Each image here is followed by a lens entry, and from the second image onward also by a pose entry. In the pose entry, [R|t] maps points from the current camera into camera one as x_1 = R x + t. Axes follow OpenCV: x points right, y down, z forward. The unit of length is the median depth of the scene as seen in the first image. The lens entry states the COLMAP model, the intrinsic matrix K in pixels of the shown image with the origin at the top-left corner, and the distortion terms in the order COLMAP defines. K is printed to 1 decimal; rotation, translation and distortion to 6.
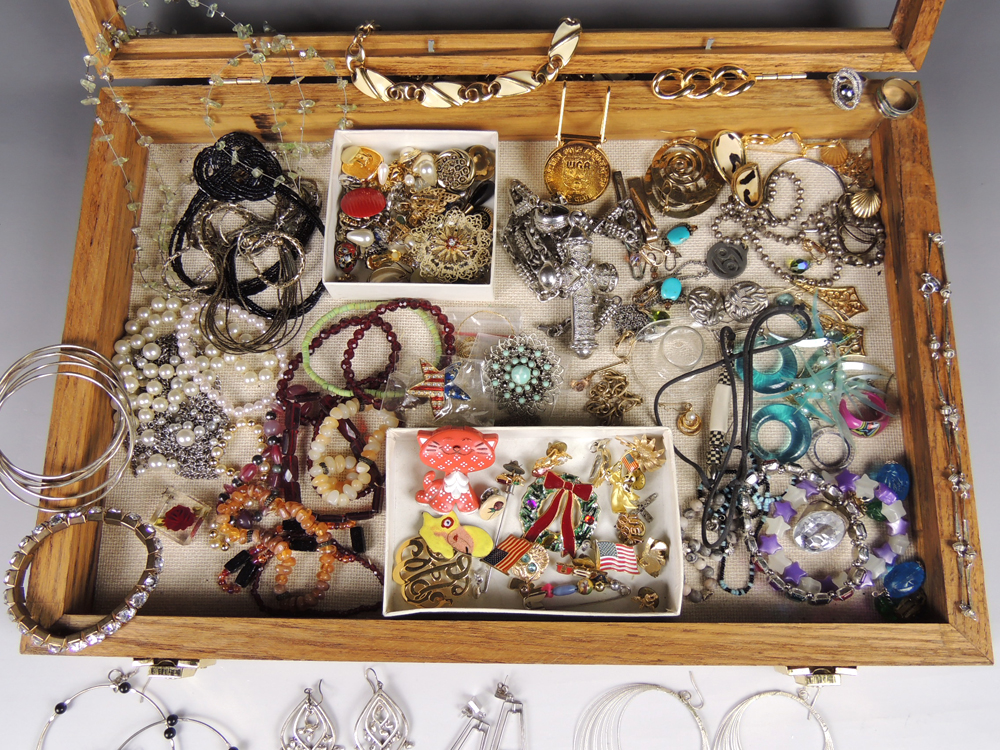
lens RADIAL K [[853.6, 0, 519.3], [0, 853.6, 372.8], [0, 0, 1]] dist [-0.010754, -0.006278]
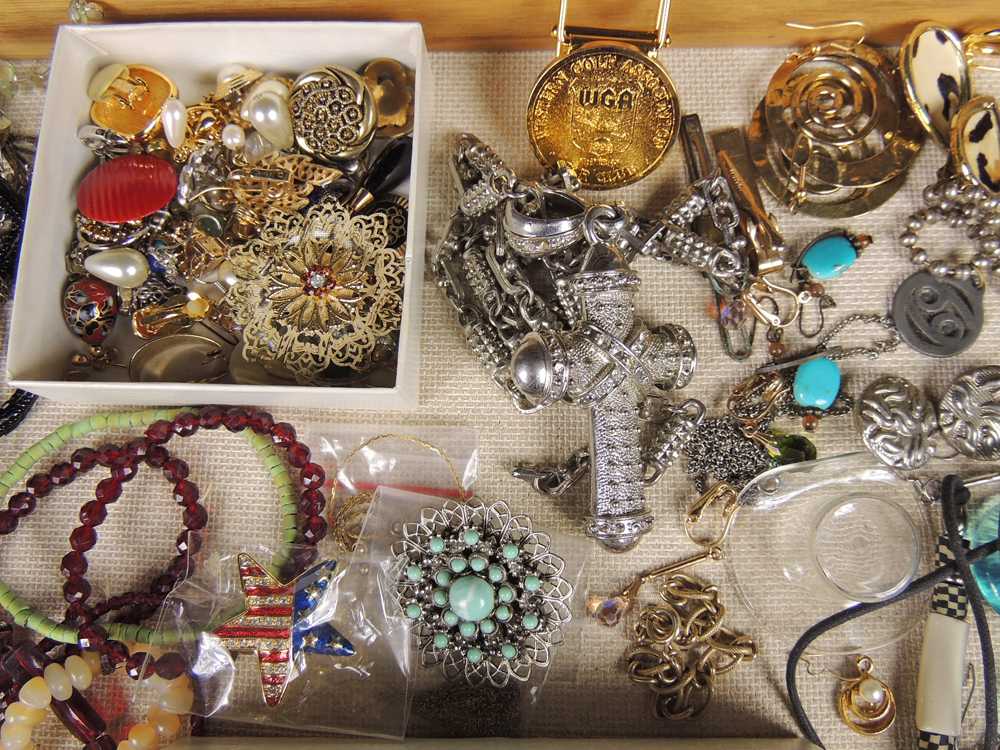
lens RADIAL K [[853.6, 0, 519.3], [0, 853.6, 372.8], [0, 0, 1]] dist [-0.010754, -0.006278]
pose [[0.999929, -0.003540, -0.011389, 0.029763], [0.003974, 0.999259, 0.038286, -0.121356], [0.011245, -0.038329, 0.999202, 0.562414]]
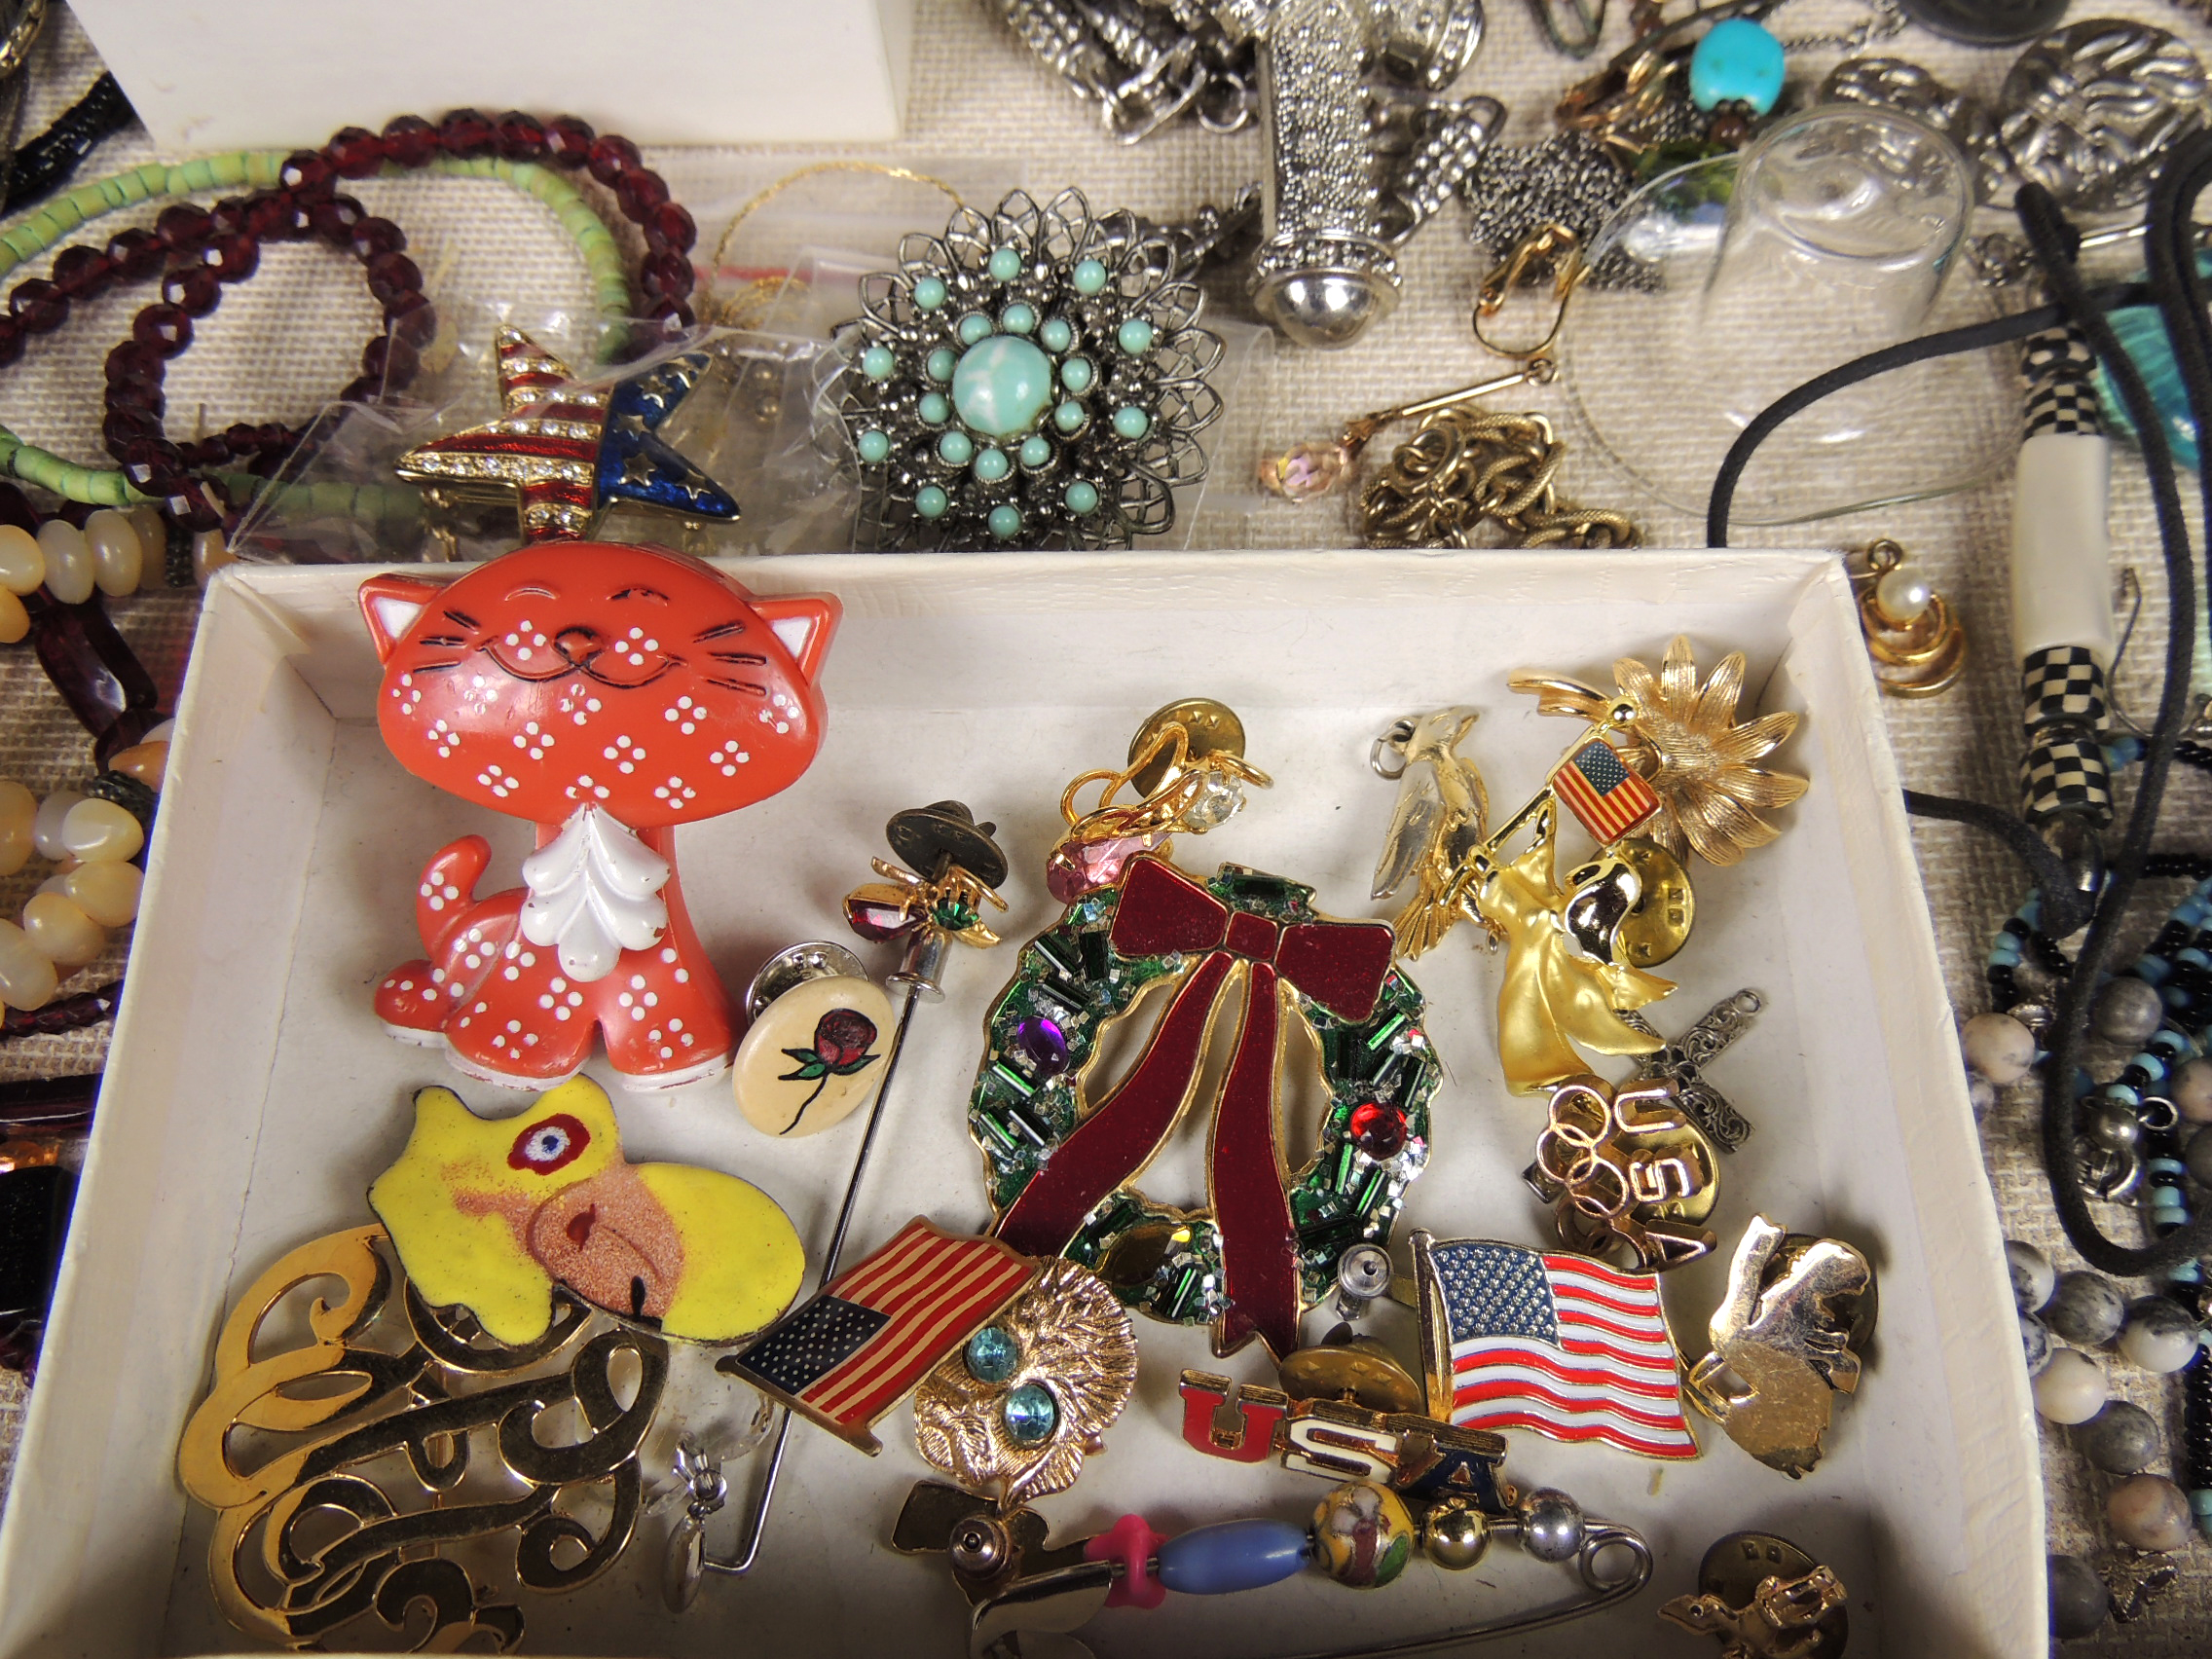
lens RADIAL K [[1888.2, 0, 1148.7], [0, 1888.2, 824.5], [0, 0, 1]] dist [-0.010754, -0.006278]
pose [[0.999890, -0.001636, -0.014714, 0.039754], [-0.001347, 0.979695, -0.200487, 0.178159], [0.014743, 0.200485, 0.979586, 0.584219]]
